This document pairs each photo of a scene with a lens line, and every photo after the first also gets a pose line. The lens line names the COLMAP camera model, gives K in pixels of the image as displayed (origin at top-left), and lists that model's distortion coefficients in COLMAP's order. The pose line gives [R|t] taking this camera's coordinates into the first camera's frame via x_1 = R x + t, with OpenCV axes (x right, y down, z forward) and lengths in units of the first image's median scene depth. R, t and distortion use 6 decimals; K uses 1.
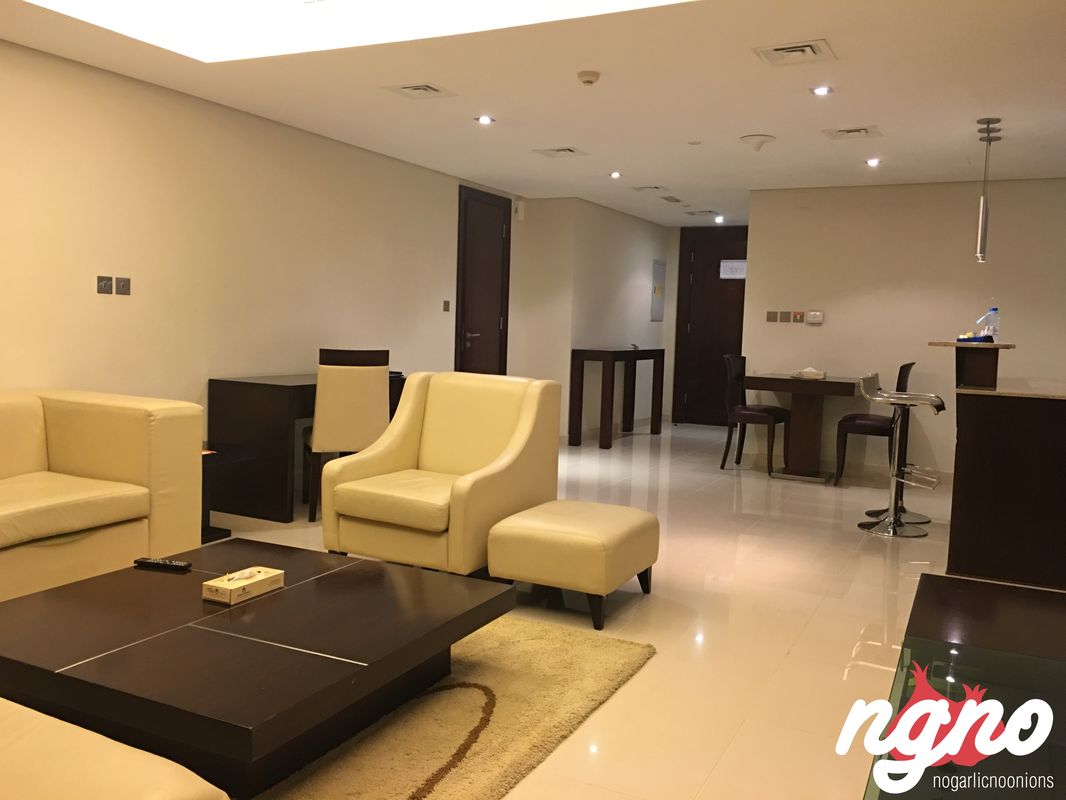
lens RADIAL K [[908.7, 0, 533.0], [0, 908.7, 400.0], [0, 0, 1]] dist [0.012736, 0.001718]
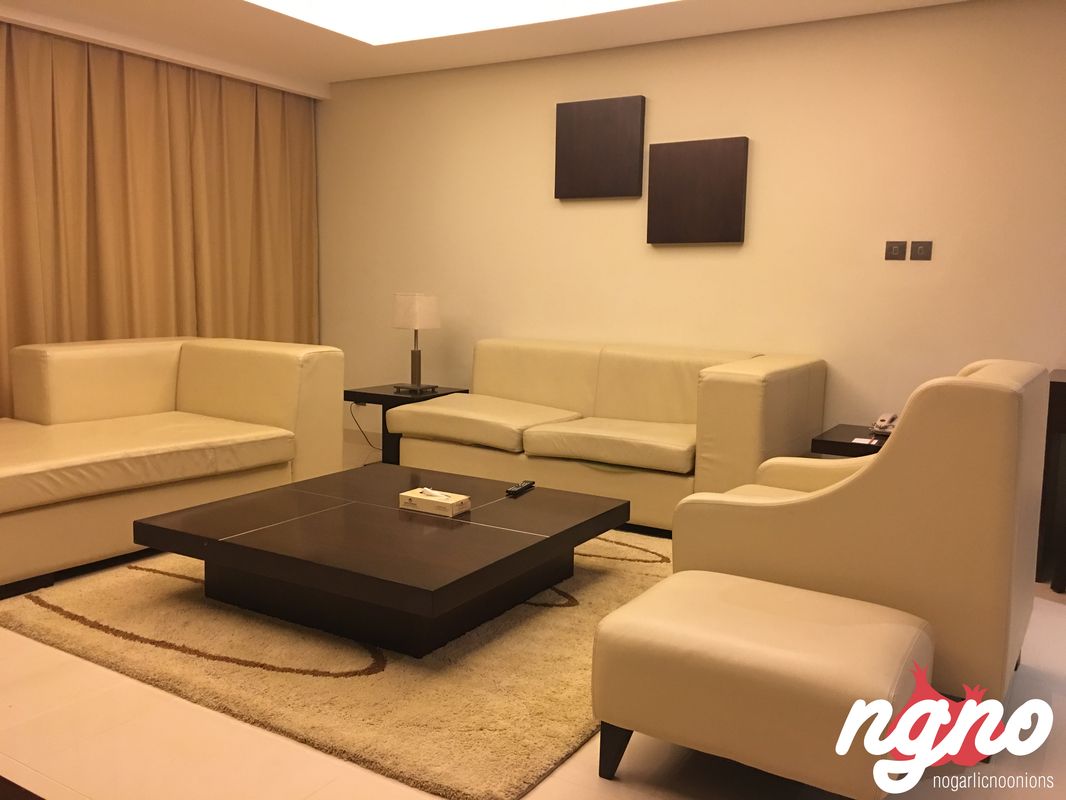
lens RADIAL K [[908.7, 0, 533.0], [0, 908.7, 400.0], [0, 0, 1]] dist [0.012736, 0.001718]
pose [[-0.078217, 0.092579, -0.992628, 0.720227], [-0.110627, 0.988724, 0.100932, -0.045995], [0.990779, 0.117706, -0.067094, 1.091217]]
